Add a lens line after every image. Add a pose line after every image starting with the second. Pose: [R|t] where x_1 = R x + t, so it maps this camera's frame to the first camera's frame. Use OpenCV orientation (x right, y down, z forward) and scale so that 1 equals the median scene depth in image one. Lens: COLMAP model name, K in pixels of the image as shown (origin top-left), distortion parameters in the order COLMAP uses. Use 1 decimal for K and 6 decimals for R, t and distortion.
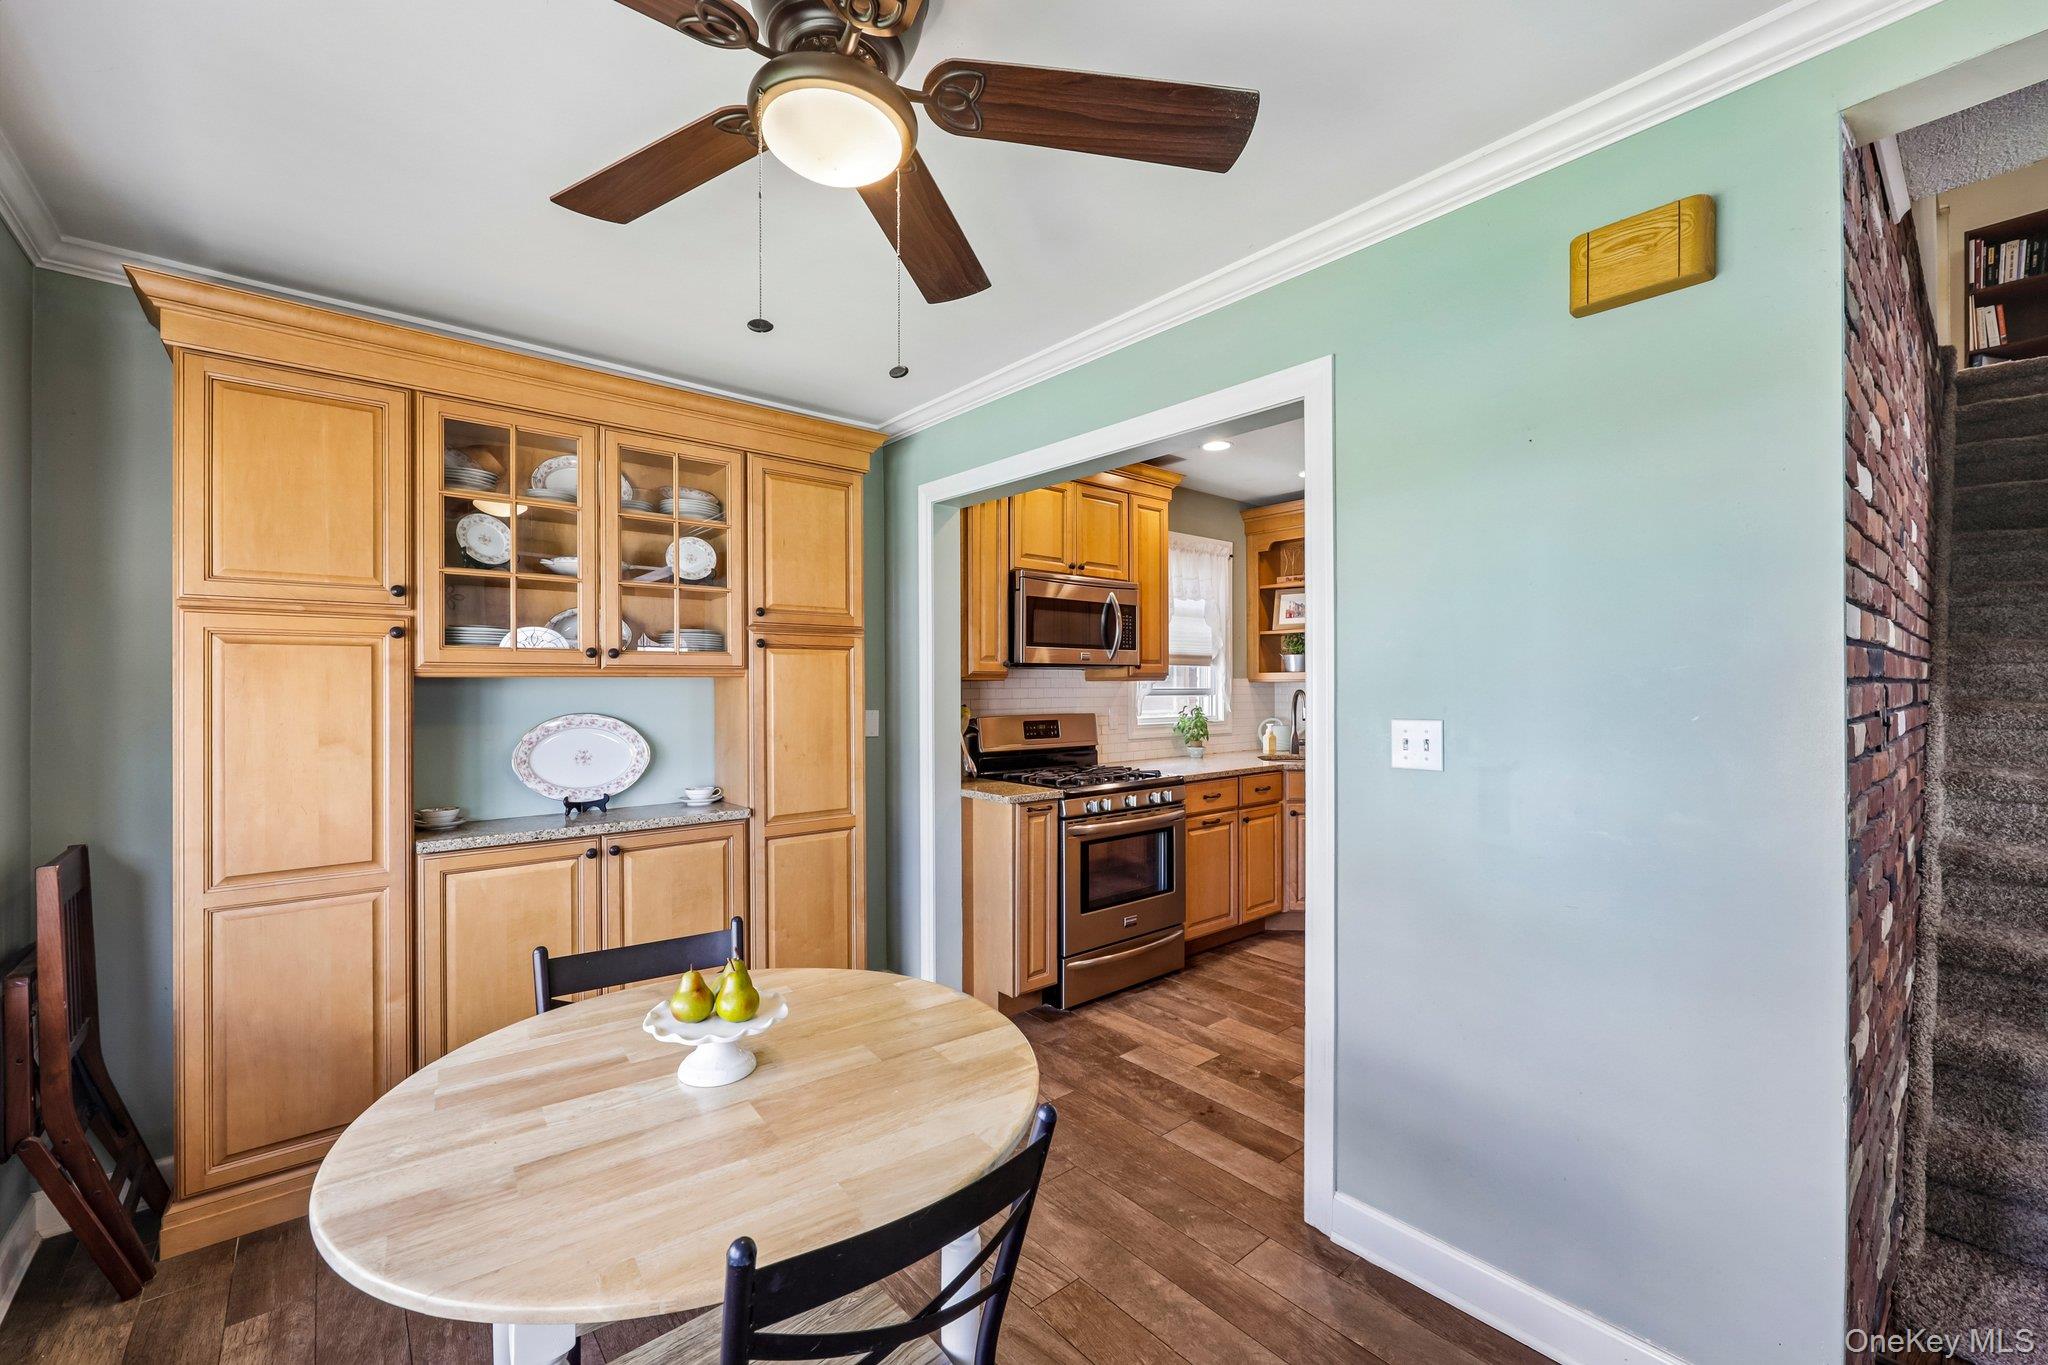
lens RADIAL K [[824.4, 0, 1035.2], [0, 824.4, 677.0], [0, 0, 1]] dist [0.002737, -0.000059]
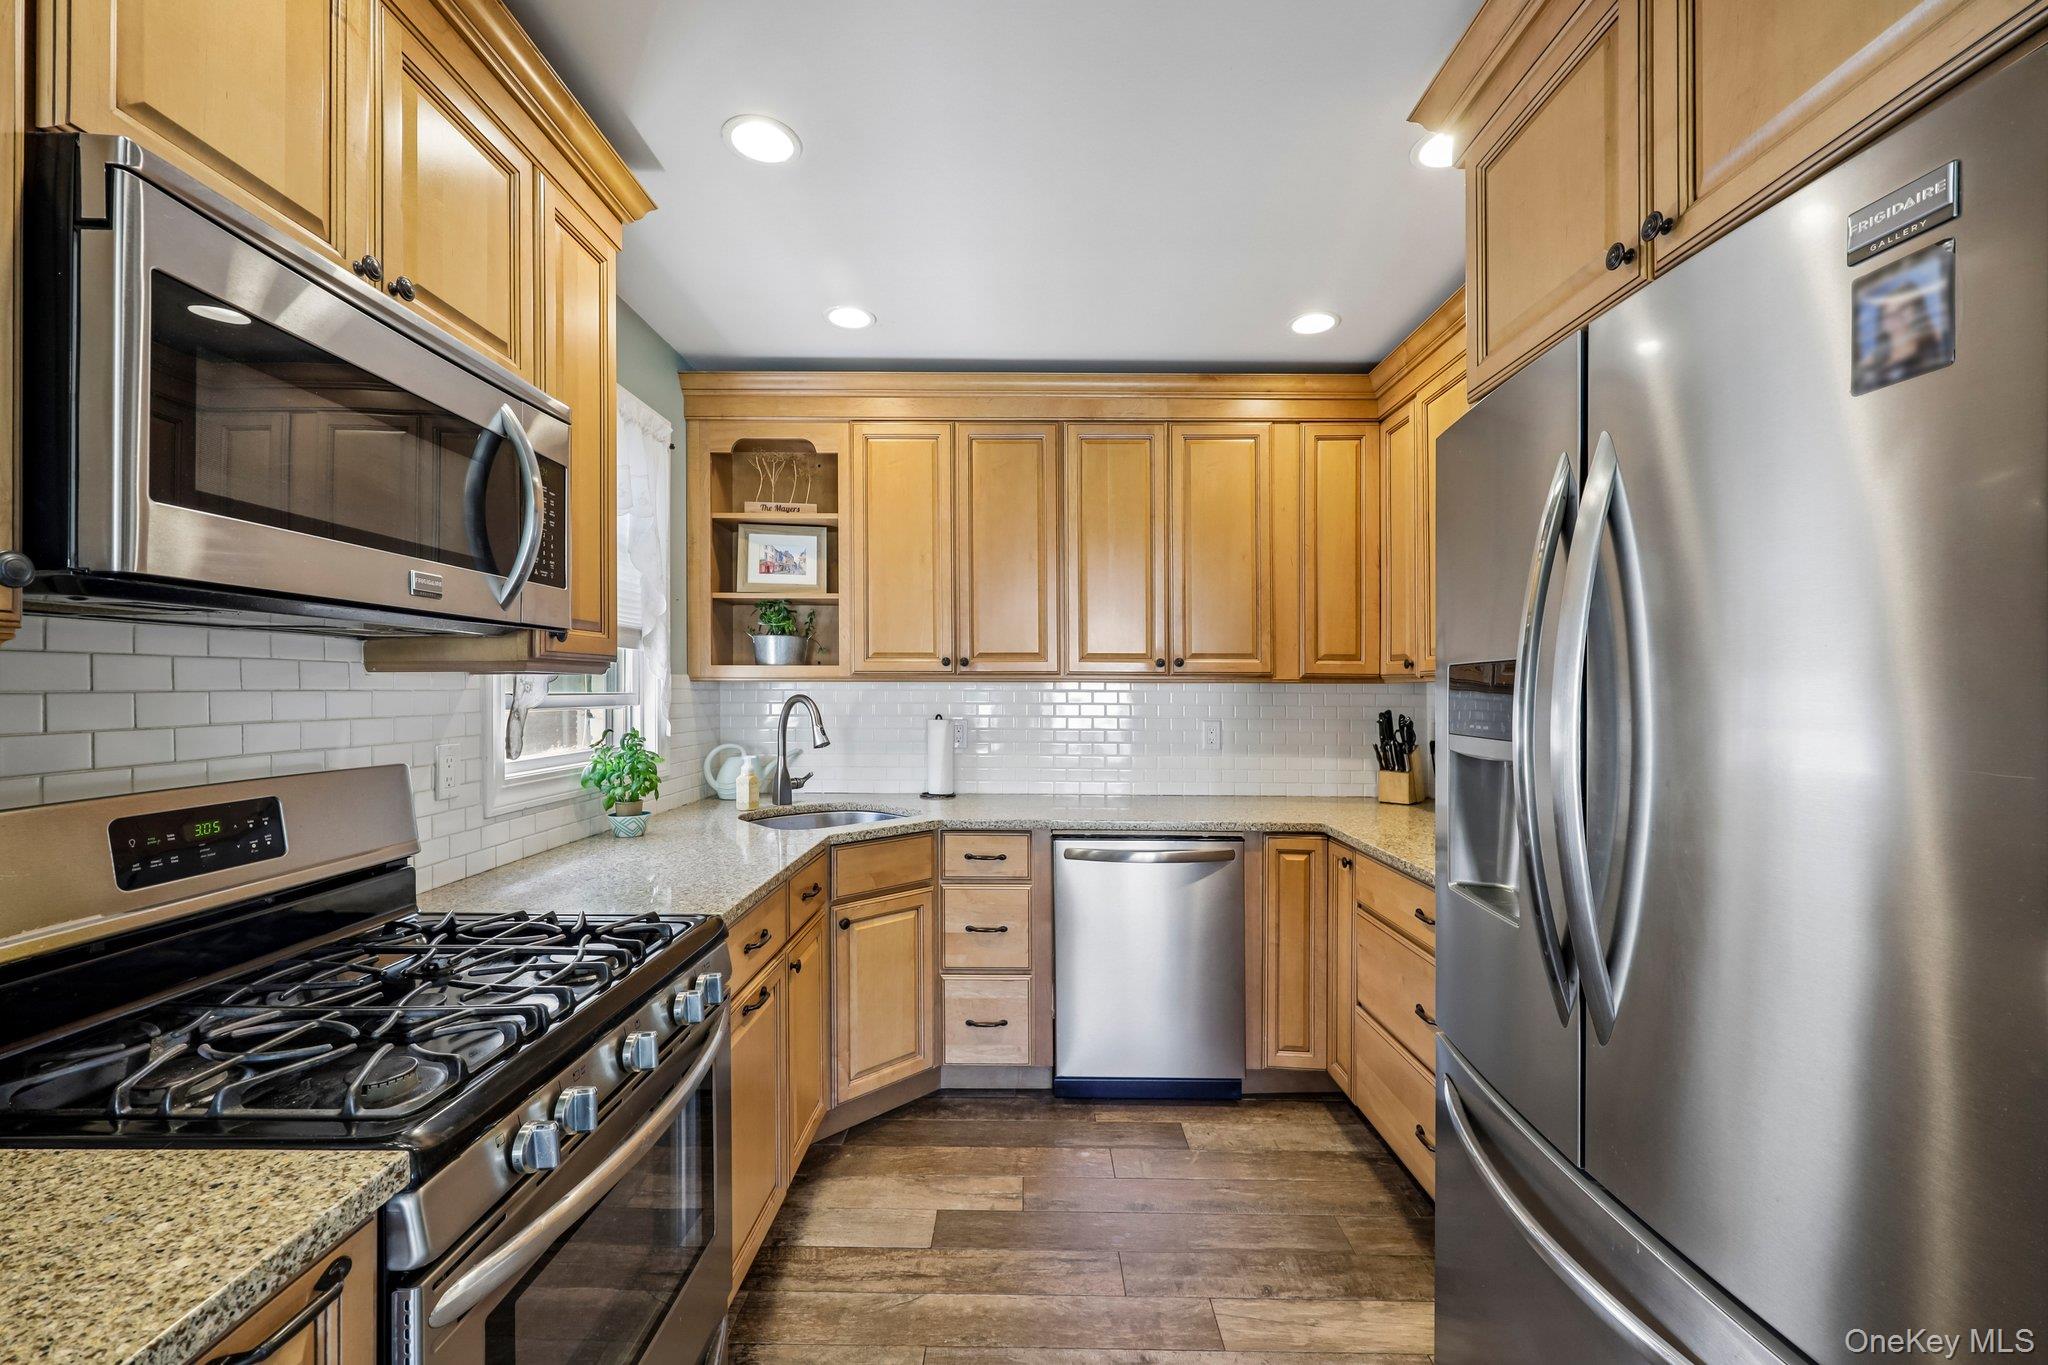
lens RADIAL K [[824.4, 0, 1021.5], [0, 824.4, 682.8], [0, 0, 1]] dist [0.002737, -0.000059]
pose [[0.656233, 0.008454, 0.754511, -0.021333], [-0.008728, 0.999955, -0.003613, 0.008995], [-0.754508, -0.004215, 0.656277, 0.586985]]
